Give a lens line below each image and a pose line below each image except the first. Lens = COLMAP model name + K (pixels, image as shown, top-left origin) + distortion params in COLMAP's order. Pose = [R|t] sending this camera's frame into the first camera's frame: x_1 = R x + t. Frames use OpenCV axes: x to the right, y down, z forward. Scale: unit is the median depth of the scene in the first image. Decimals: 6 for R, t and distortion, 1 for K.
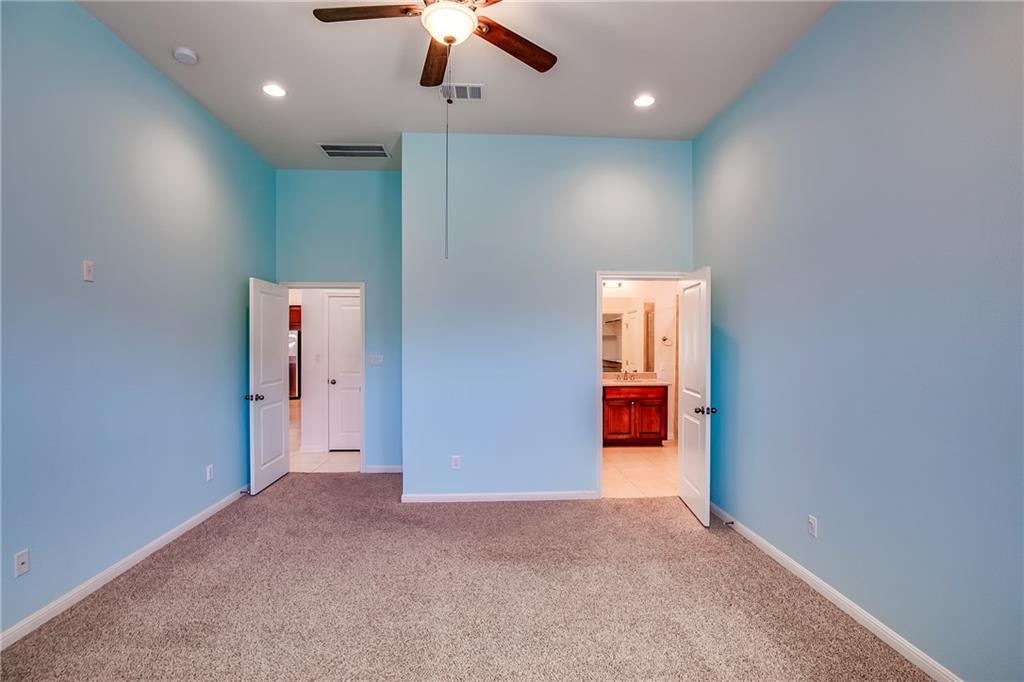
lens RADIAL K [[469.7, 0, 513.6], [0, 469.7, 345.0], [0, 0, 1]] dist [-0.030510, 0.000241]
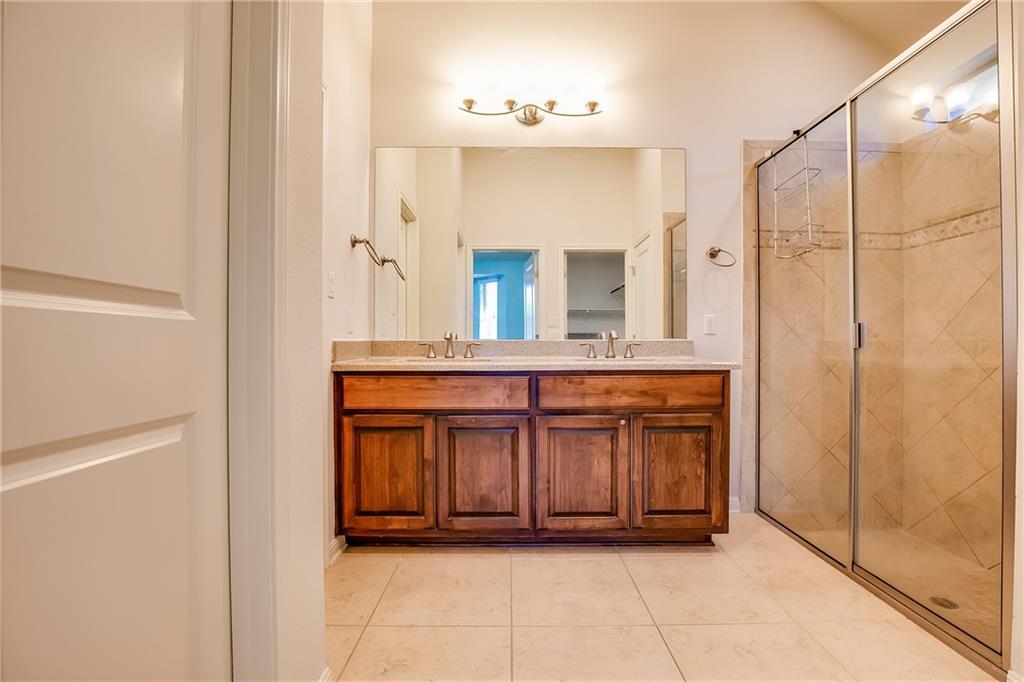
lens RADIAL K [[469.7, 0, 513.6], [0, 469.7, 345.0], [0, 0, 1]] dist [-0.030510, 0.000241]
pose [[0.998307, -0.003879, -0.058043, 0.196009], [0.003386, 0.999957, -0.008593, 0.071613], [0.058074, 0.008382, 0.998277, 0.661945]]
